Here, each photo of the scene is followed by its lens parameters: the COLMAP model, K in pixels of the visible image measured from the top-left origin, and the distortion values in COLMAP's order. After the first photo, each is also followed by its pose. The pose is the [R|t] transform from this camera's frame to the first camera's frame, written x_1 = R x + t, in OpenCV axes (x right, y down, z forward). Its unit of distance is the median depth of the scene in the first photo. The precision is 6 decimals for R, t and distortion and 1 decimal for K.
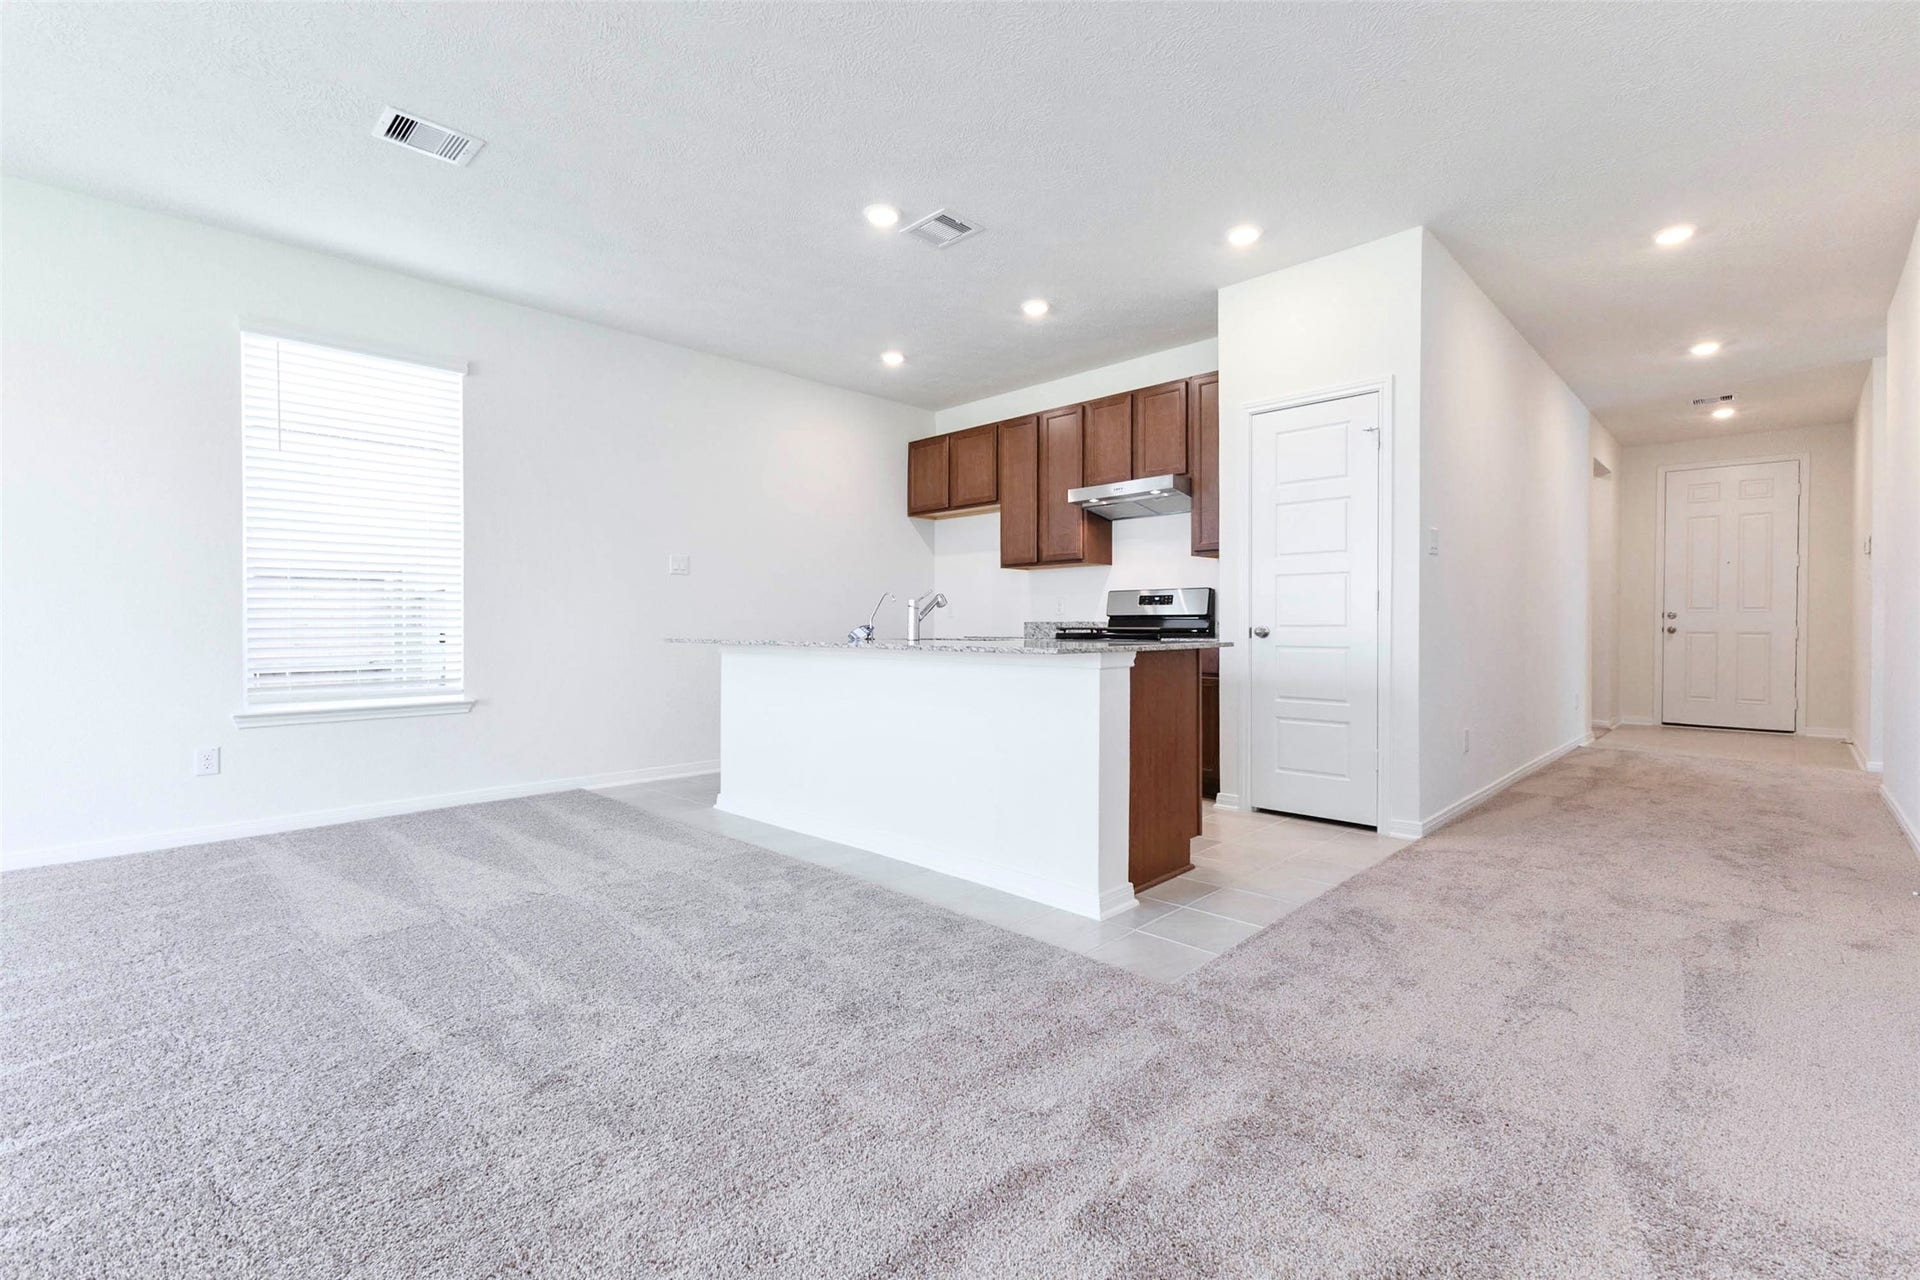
lens RADIAL K [[661.5, 0, 960.0], [0, 661.5, 640.0], [0, 0, 1]] dist [0.000710, 0.000024]
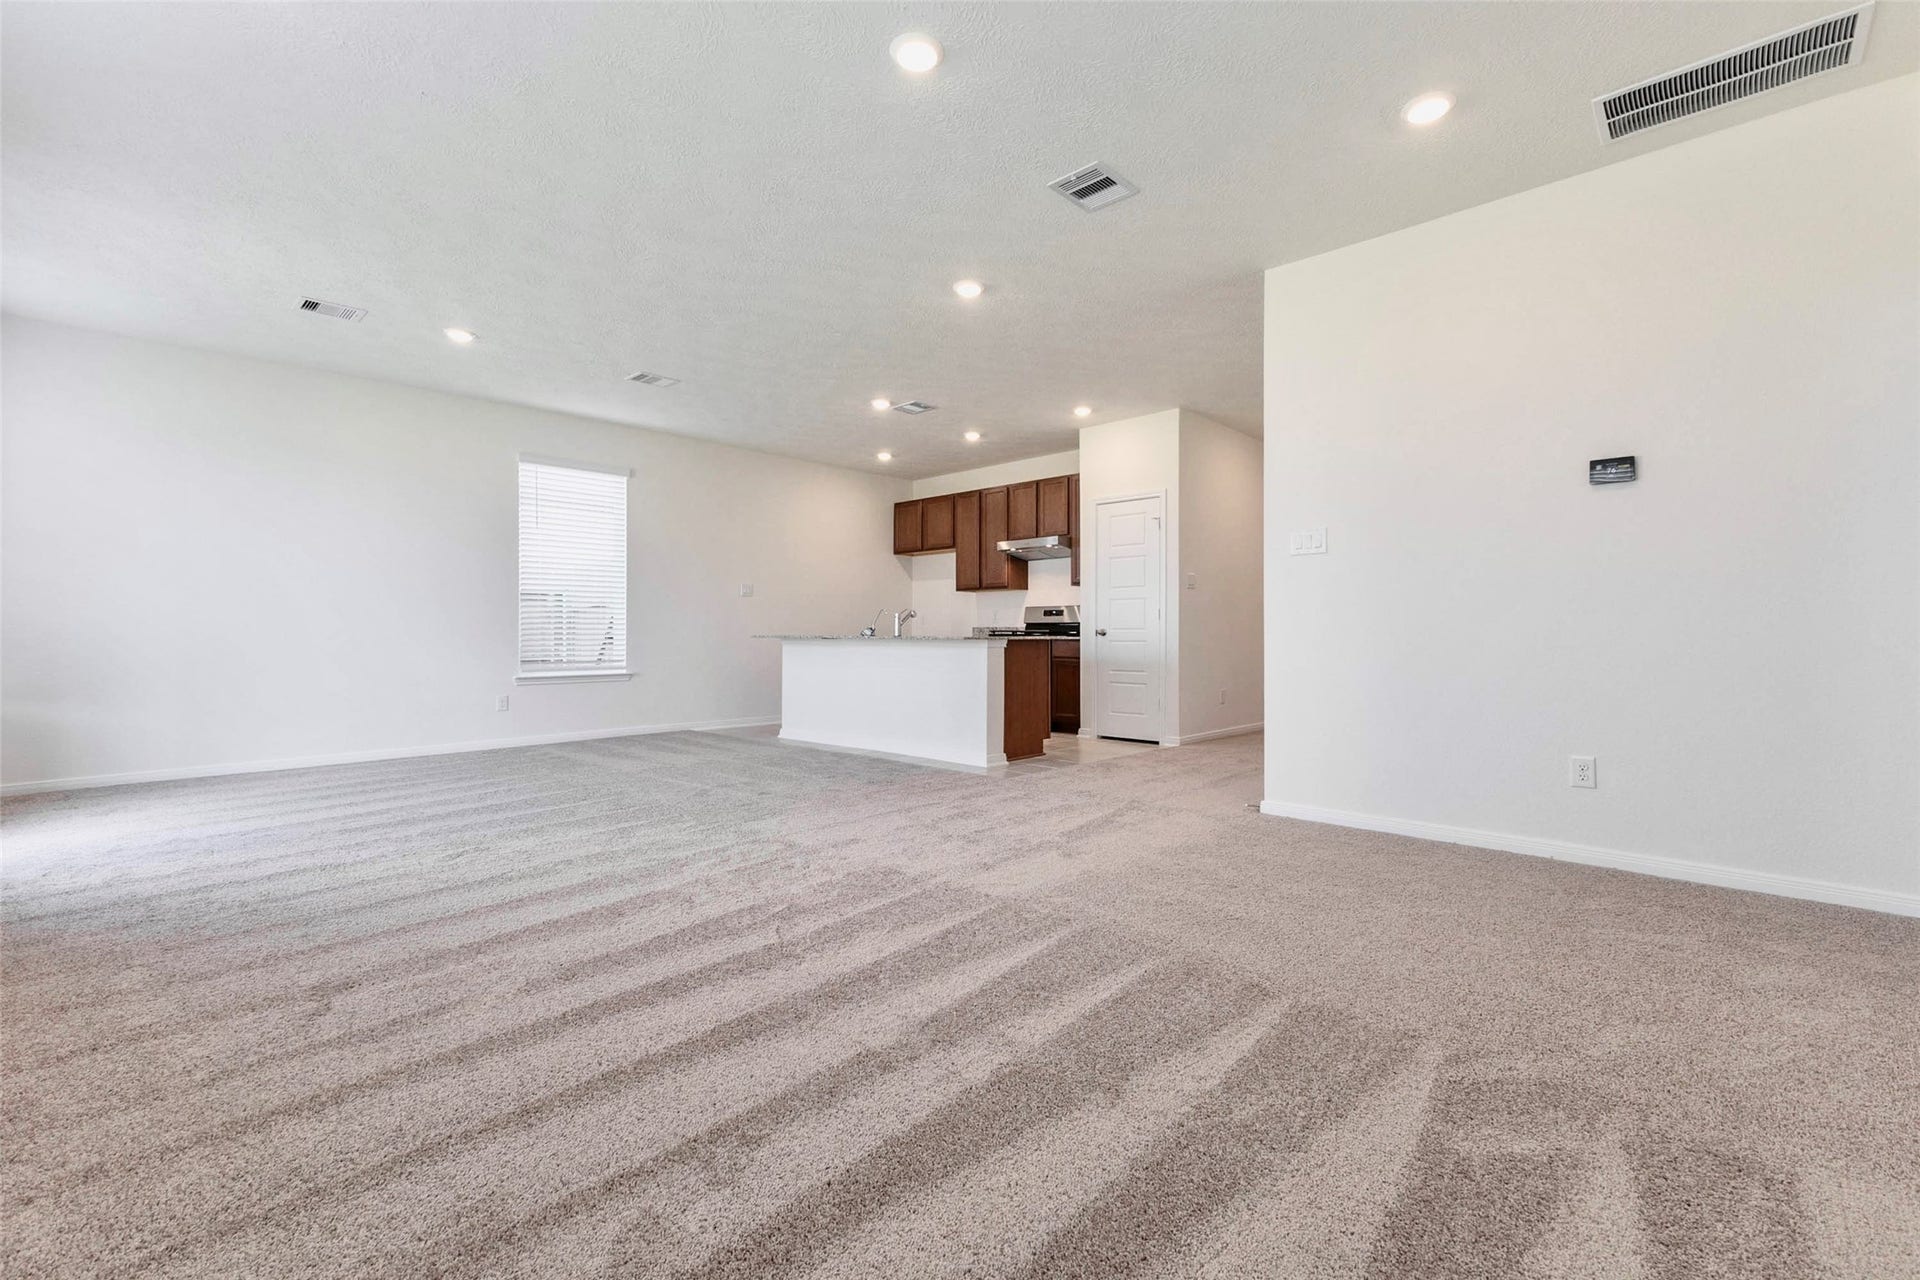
lens RADIAL K [[661.5, 0, 960.0], [0, 661.5, 640.0], [0, 0, 1]] dist [0.000710, 0.000024]
pose [[0.999721, 0.000924, 0.023598, 0.040804], [-0.000613, 0.999912, -0.013219, 0.025039], [-0.023608, 0.013201, 0.999634, -0.572754]]
